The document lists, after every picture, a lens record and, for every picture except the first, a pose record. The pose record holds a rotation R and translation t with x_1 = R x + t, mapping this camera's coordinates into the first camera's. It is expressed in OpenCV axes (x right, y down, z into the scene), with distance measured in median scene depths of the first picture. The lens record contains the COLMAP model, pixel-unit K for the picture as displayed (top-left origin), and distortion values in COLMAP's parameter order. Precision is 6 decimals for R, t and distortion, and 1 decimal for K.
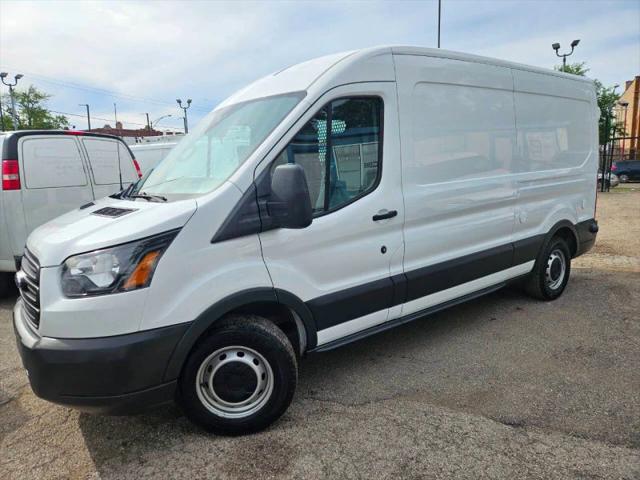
lens RADIAL K [[431.2, 0, 320.0], [0, 431.2, 240.0], [0, 0, 1]] dist [0.063271, -0.049776]
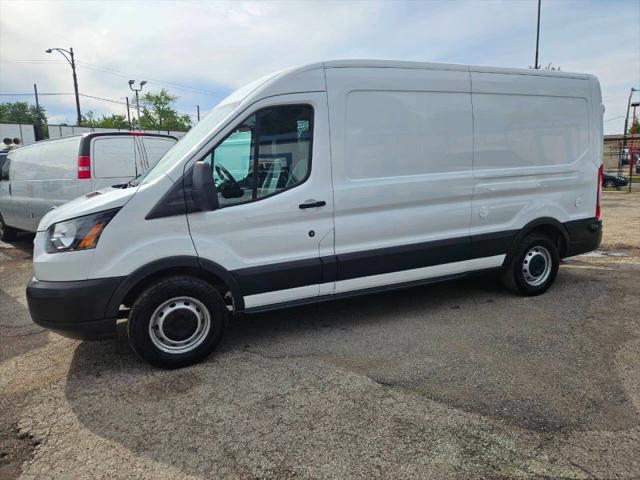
lens RADIAL K [[424.3, 0, 317.2], [0, 424.3, 237.9], [0, 0, 1]] dist [0.059860, -0.040522]
pose [[0.975004, 0.046142, -0.217341, 0.431138], [-0.043969, 0.998923, 0.014830, 0.016639], [0.217791, -0.004903, 0.975983, -0.139579]]
